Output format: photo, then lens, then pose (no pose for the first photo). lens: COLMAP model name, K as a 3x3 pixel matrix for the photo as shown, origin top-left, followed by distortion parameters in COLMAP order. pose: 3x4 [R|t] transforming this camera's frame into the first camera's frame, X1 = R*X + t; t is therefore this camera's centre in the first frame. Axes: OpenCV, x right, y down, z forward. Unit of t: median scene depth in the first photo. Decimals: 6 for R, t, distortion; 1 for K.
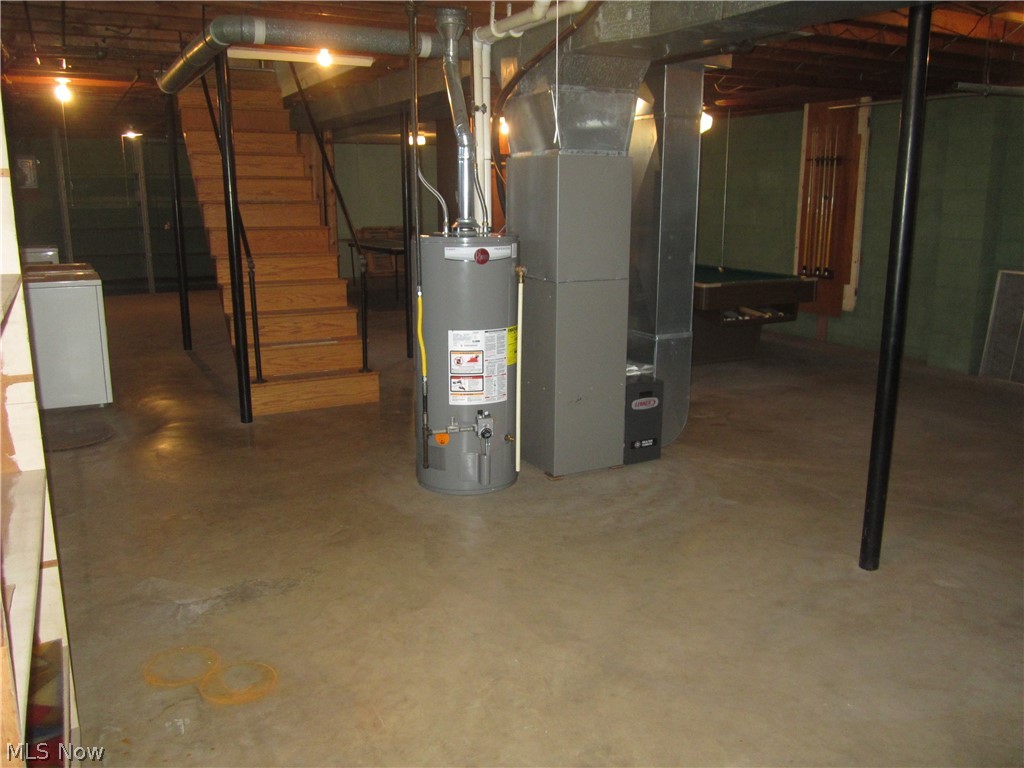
lens RADIAL K [[850.8, 0, 512.9], [0, 850.8, 382.7], [0, 0, 1]] dist [-0.039580, 0.000462]
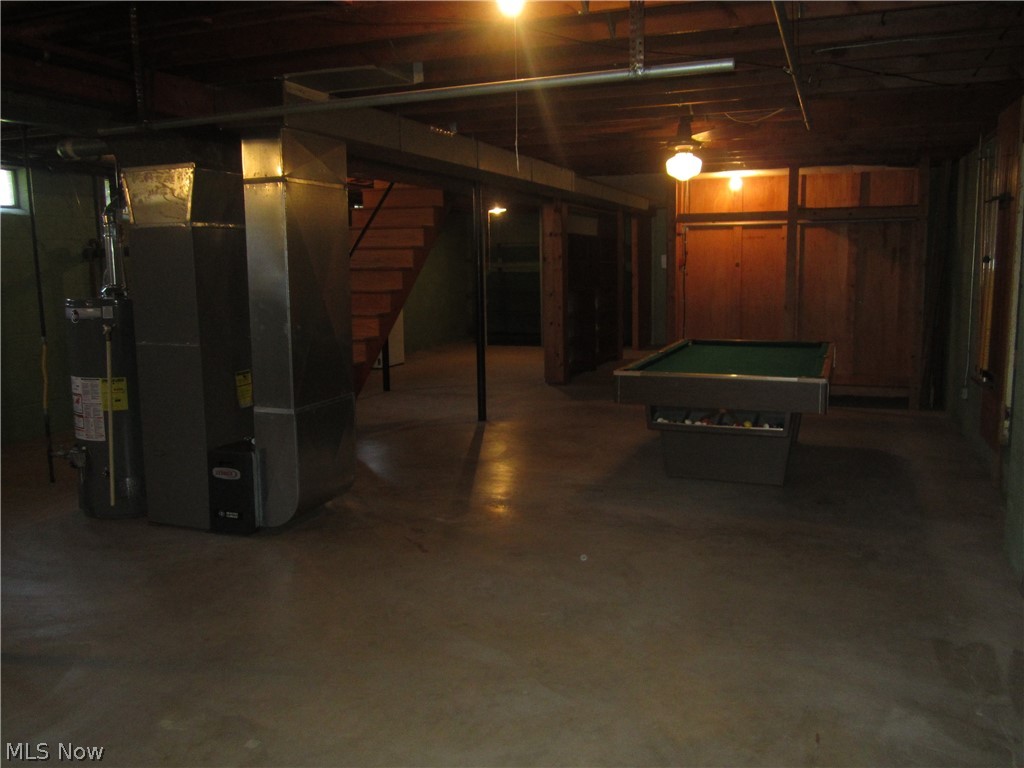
lens RADIAL K [[850.8, 0, 511.8], [0, 850.8, 382.6], [0, 0, 1]] dist [-0.039580, 0.000462]
pose [[0.651208, 0.097180, -0.752651, 1.094324], [-0.154140, 0.988032, -0.005793, -0.123772], [0.743081, 0.119786, 0.658394, 0.593647]]
